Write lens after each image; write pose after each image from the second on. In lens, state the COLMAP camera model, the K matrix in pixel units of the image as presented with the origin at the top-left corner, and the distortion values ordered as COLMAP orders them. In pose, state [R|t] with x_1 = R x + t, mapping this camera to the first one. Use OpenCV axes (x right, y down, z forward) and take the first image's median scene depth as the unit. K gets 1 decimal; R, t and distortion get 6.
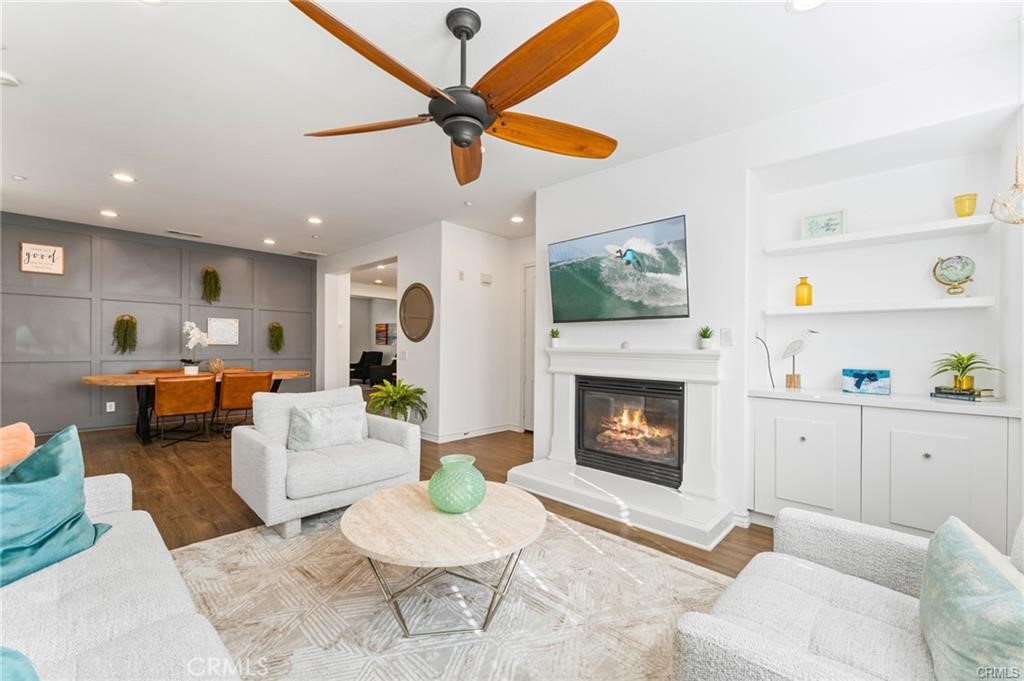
lens RADIAL K [[416.4, 0, 511.6], [0, 416.4, 349.0], [0, 0, 1]] dist [0.001222, 0.000129]
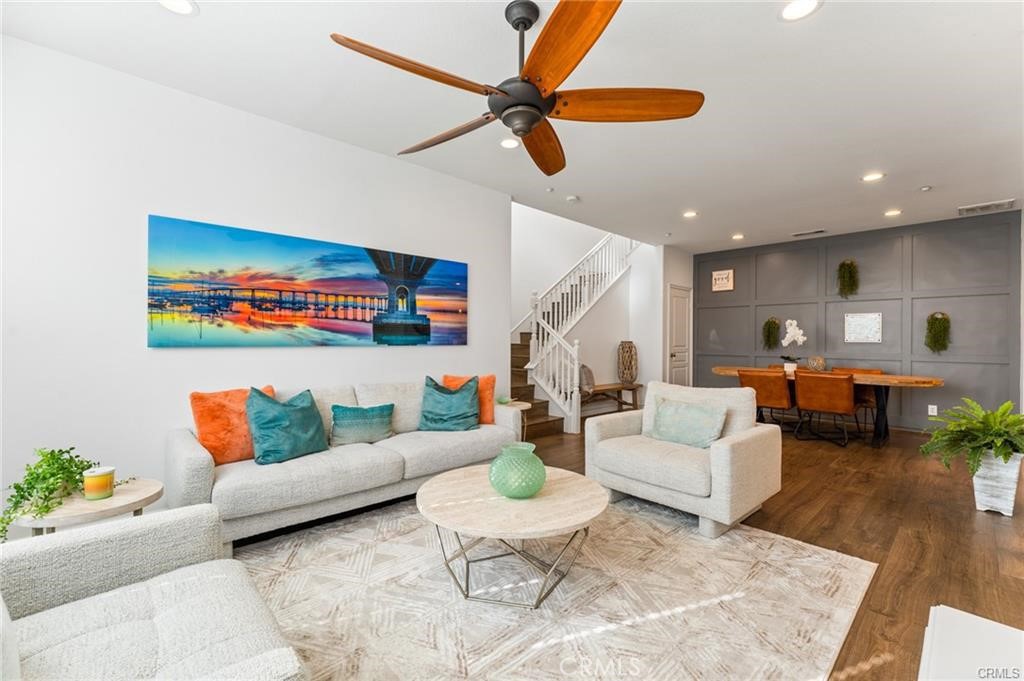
lens RADIAL K [[430.5, 0, 514.6], [0, 430.5, 344.5], [0, 0, 1]] dist [0.027449, 0.000117]
pose [[-0.046662, 0.001446, -0.998910, 0.393917], [-0.014112, 0.999898, 0.002107, 0.003038], [0.998811, 0.014195, -0.046637, 0.433080]]
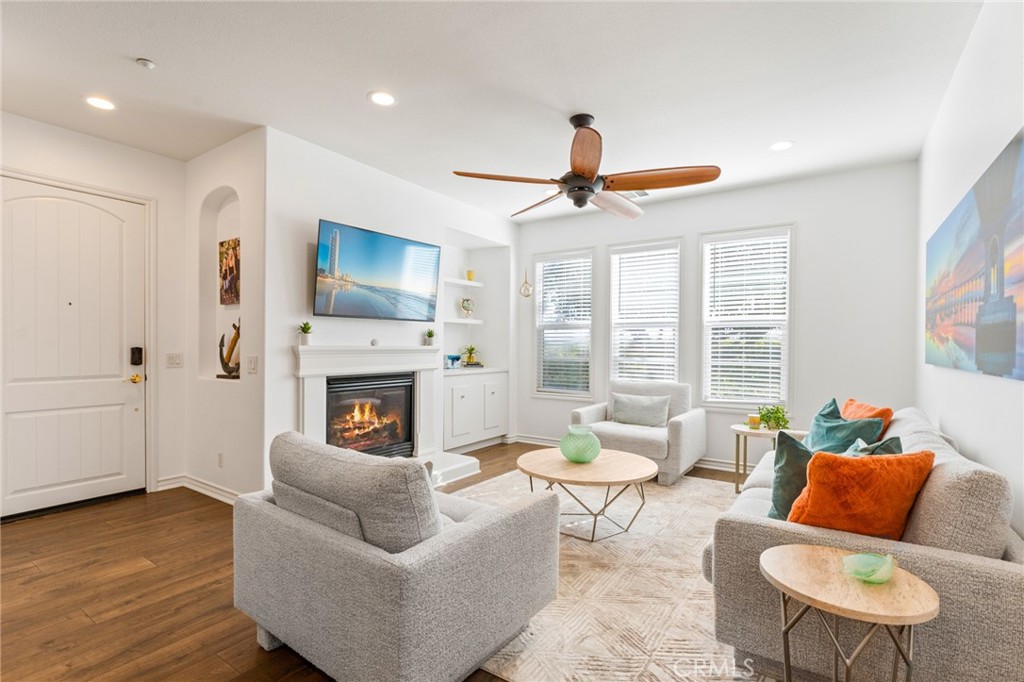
lens RADIAL K [[485.6, 0, 511.6], [0, 485.6, 346.9], [0, 0, 1]] dist [-0.002687, -0.000271]
pose [[-0.156541, -0.022774, 0.987409, -0.737842], [-0.005750, 0.999738, 0.022147, -0.020033], [-0.987655, -0.002211, -0.156630, 0.631592]]
